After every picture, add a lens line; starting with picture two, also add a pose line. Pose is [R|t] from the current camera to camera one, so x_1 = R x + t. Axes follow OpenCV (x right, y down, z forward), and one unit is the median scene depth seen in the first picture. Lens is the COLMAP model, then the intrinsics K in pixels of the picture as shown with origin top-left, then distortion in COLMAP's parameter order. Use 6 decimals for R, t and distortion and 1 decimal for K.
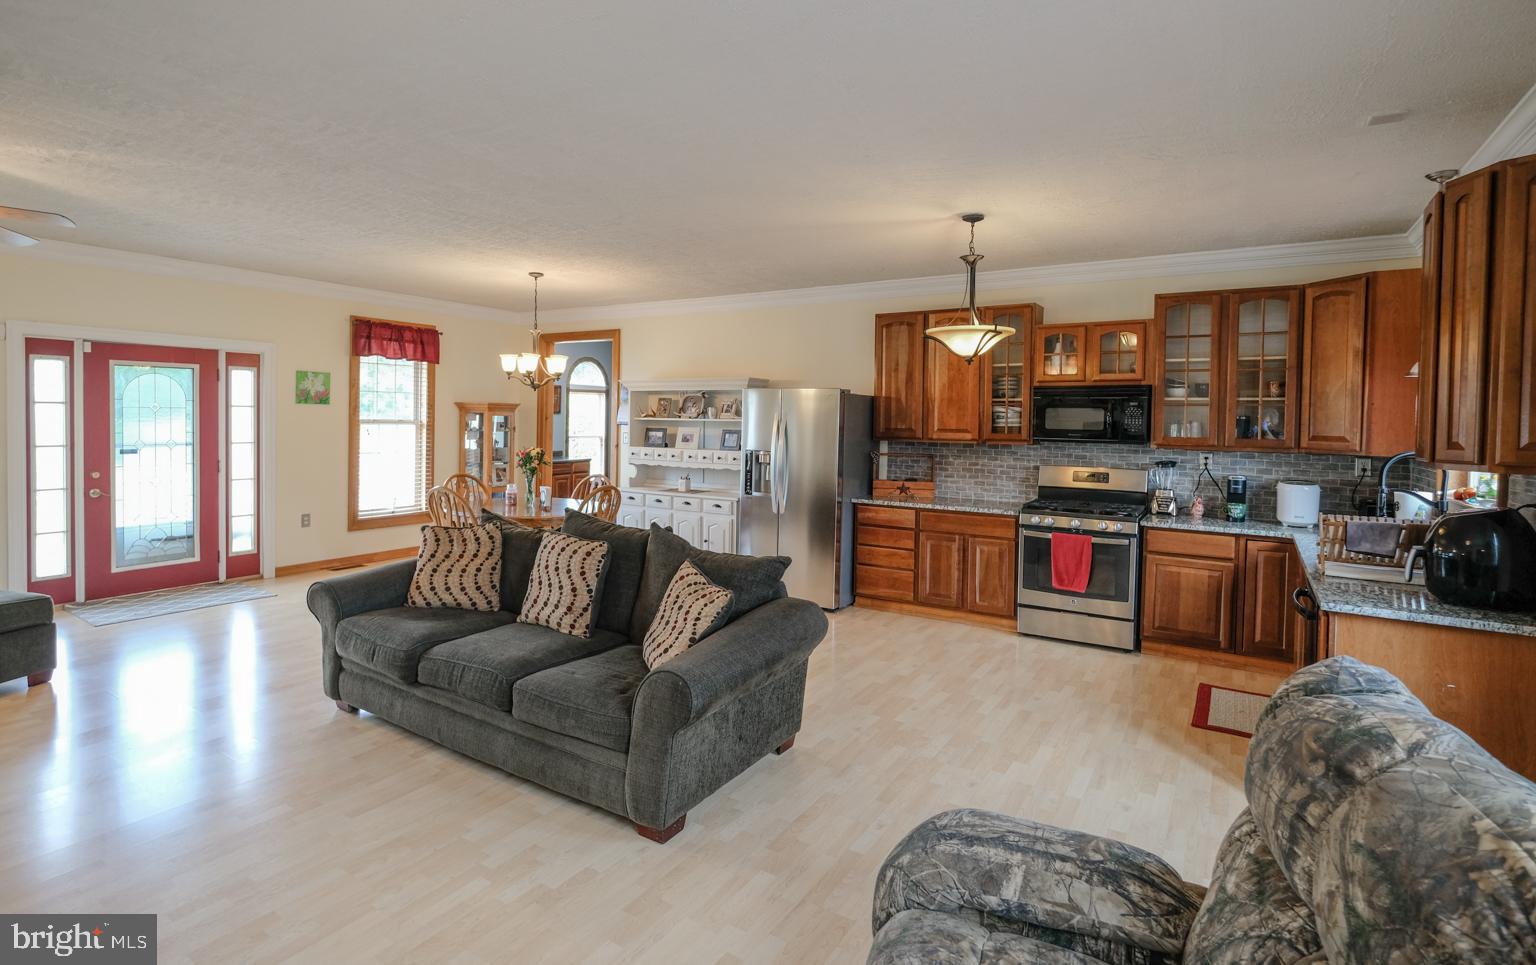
lens RADIAL K [[758.0, 0, 759.5], [0, 758.0, 446.1], [0, 0, 1]] dist [-0.000370, -0.001288]
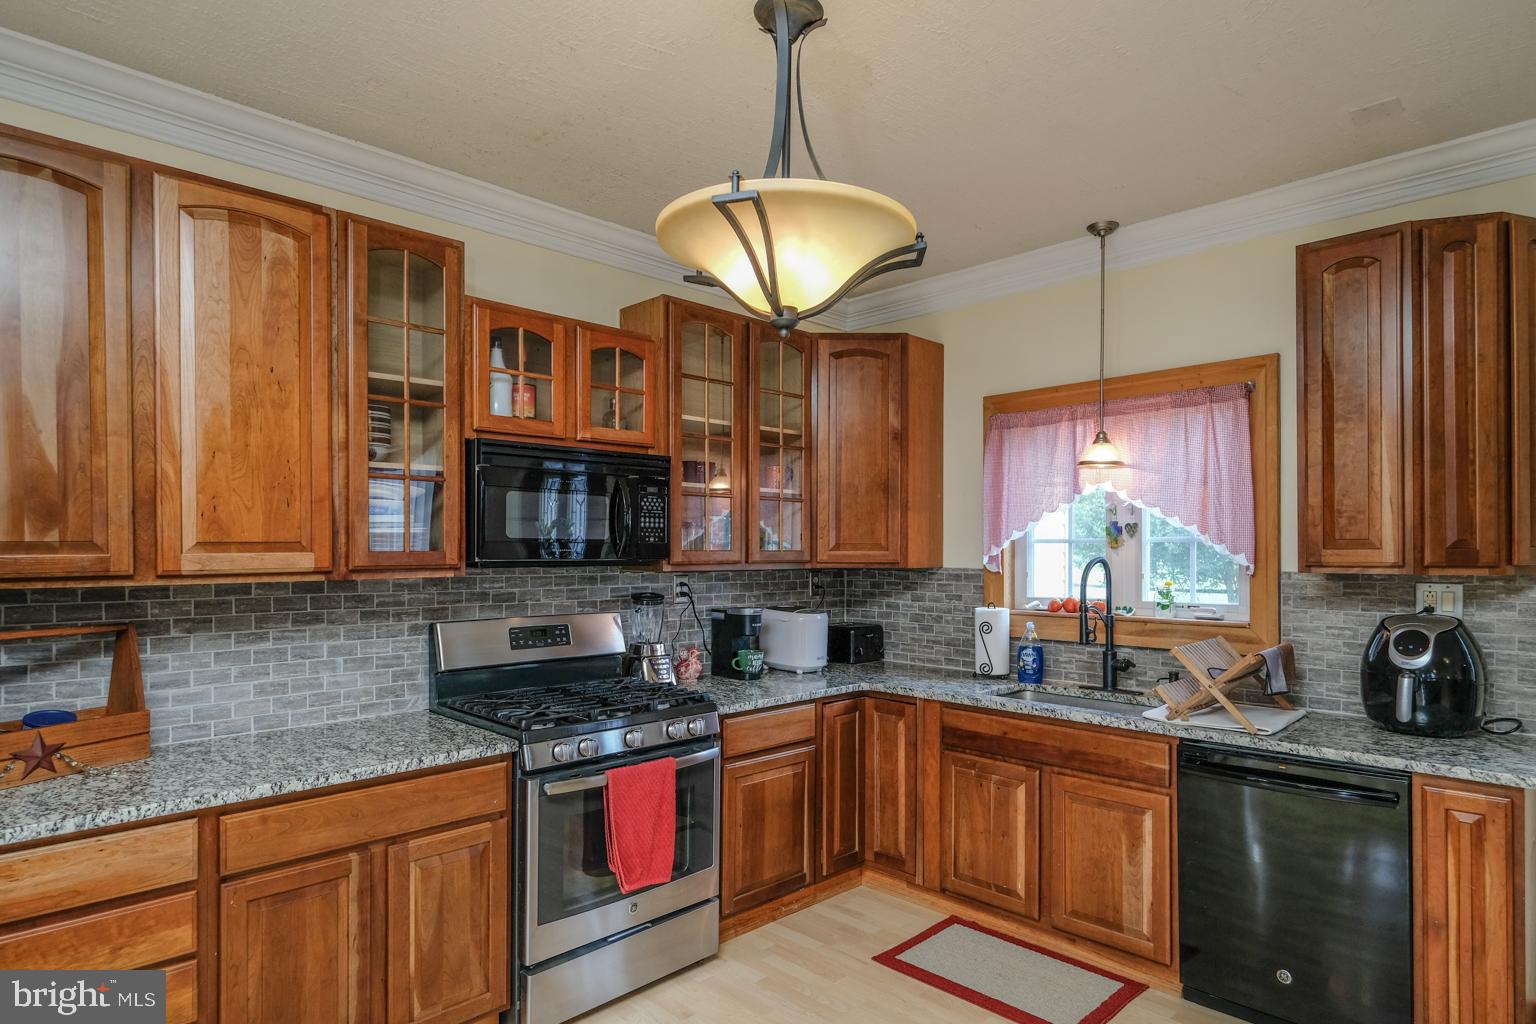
lens RADIAL K [[861.2, 0, 773.9], [0, 861.2, 554.3], [0, 0, 1]] dist [0.007081, 0.000151]
pose [[0.215193, -0.021881, 0.976326, -0.076244], [0.037798, 0.999186, 0.014062, -0.014888], [-0.975840, 0.033877, 0.215845, 0.746375]]
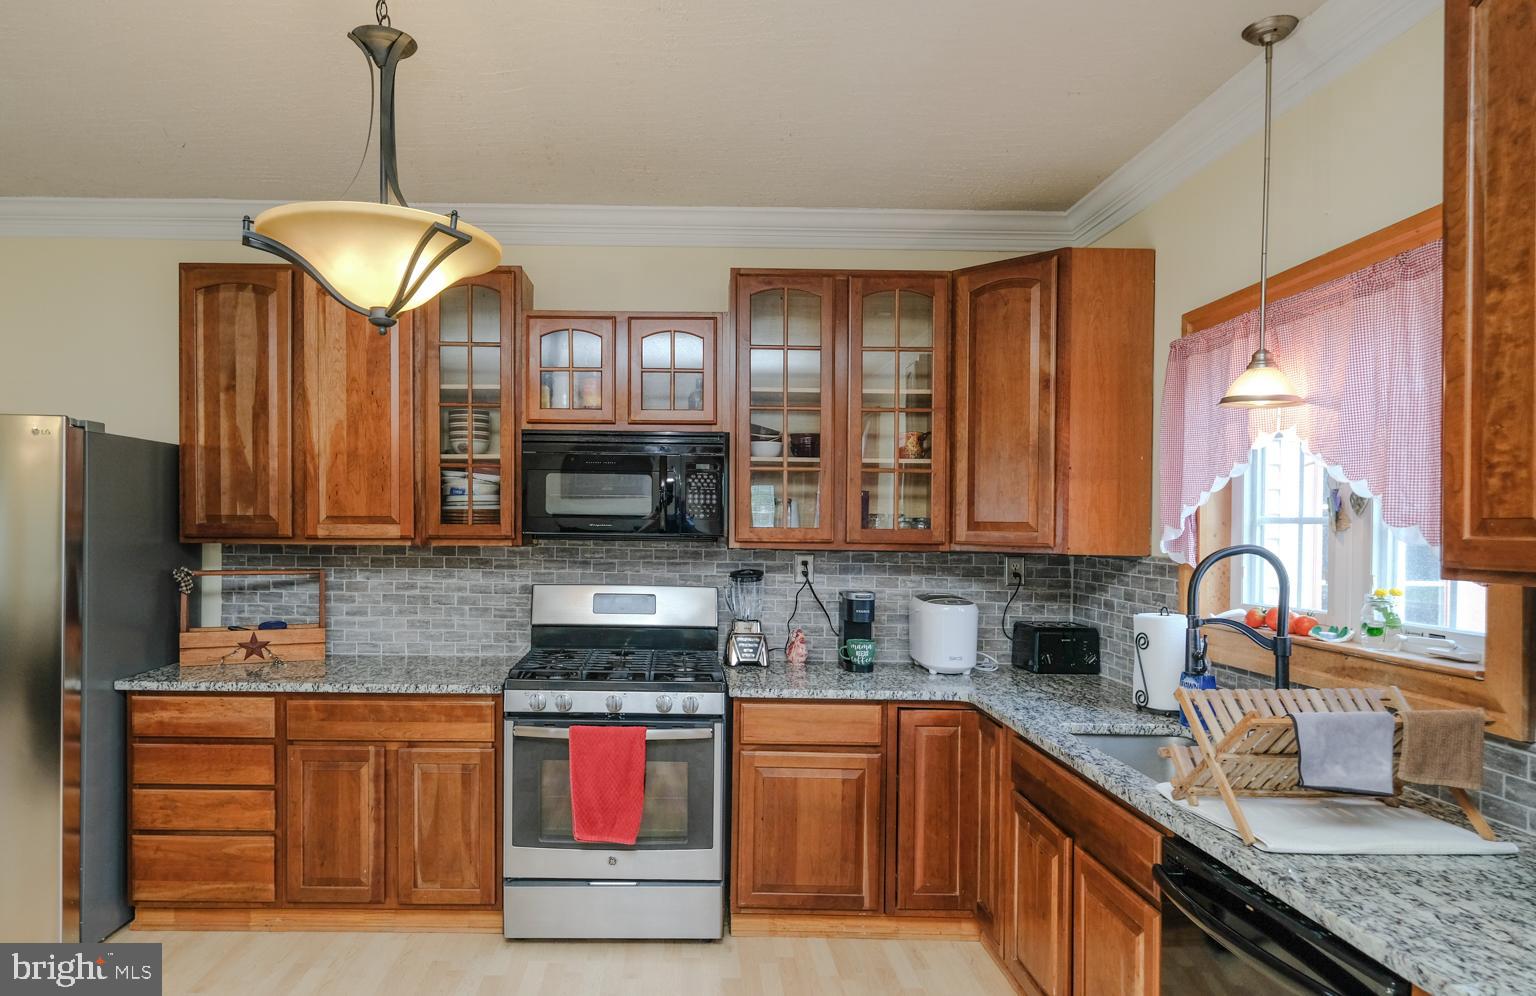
lens RADIAL K [[901.0, 0, 692.3], [0, 901.0, 538.0], [0, 0, 1]] dist [0.006424, 0.000463]
pose [[0.839413, -0.014973, 0.543288, 0.131604], [0.020576, 0.999779, -0.004237, -0.002293], [-0.543105, 0.014735, 0.839536, 0.442989]]
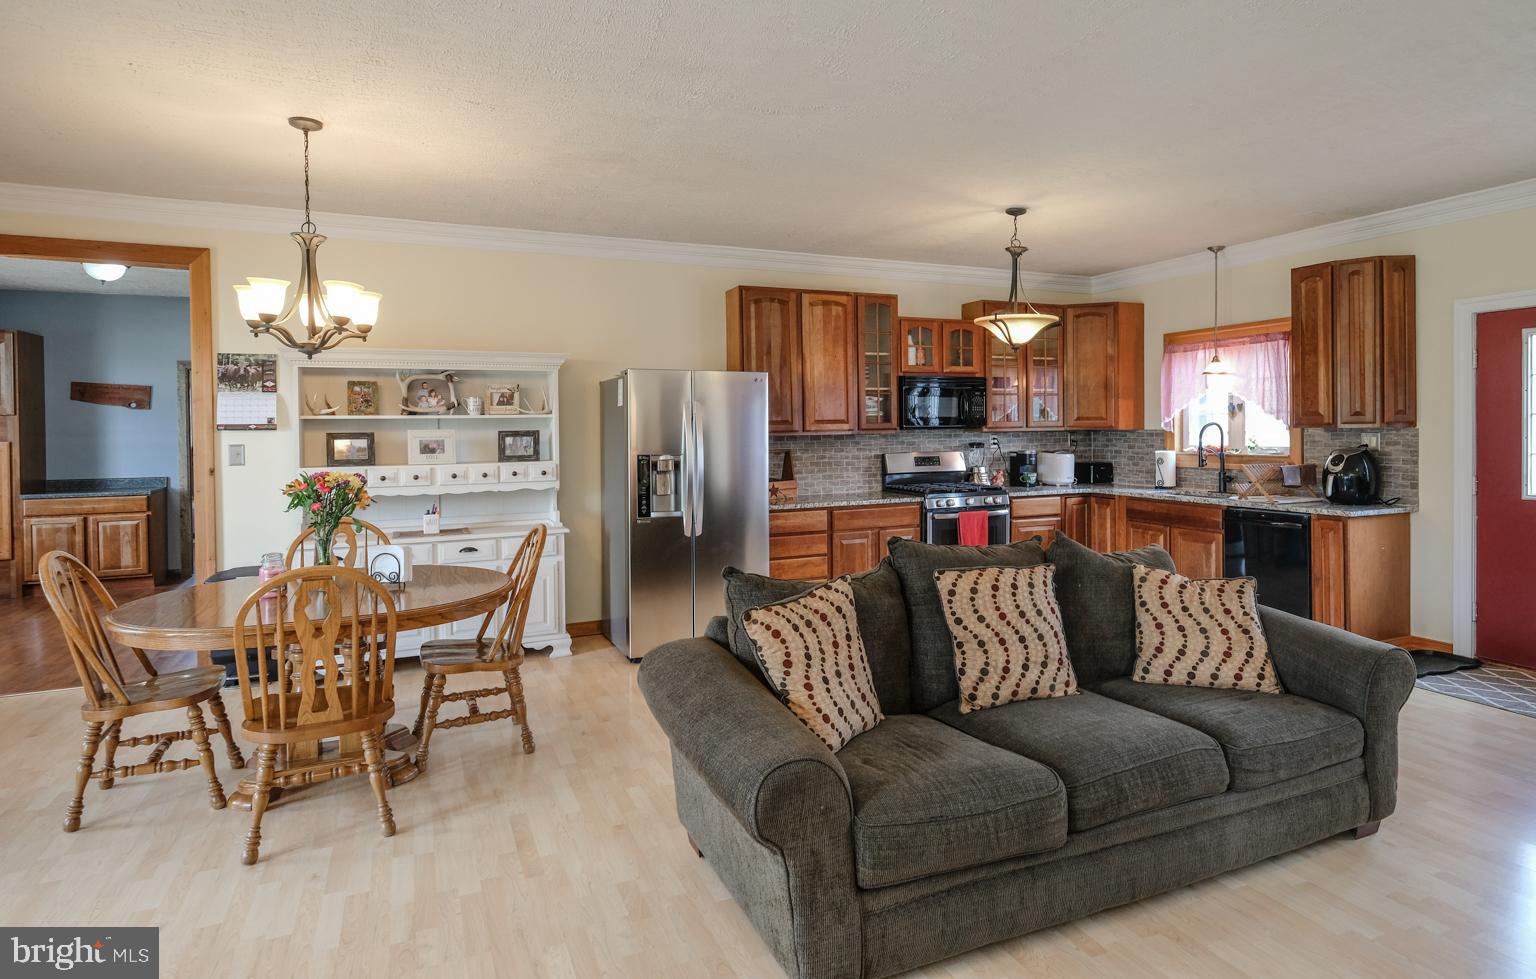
lens RADIAL K [[851.1, 0, 816.2], [0, 851.1, 439.8], [0, 0, 1]] dist [-0.001127, 0.002133]
pose [[0.531259, -0.036754, 0.846412, -0.693026], [0.050257, 0.998666, 0.011821, -0.012209], [-0.845718, 0.036258, 0.532397, 0.495455]]
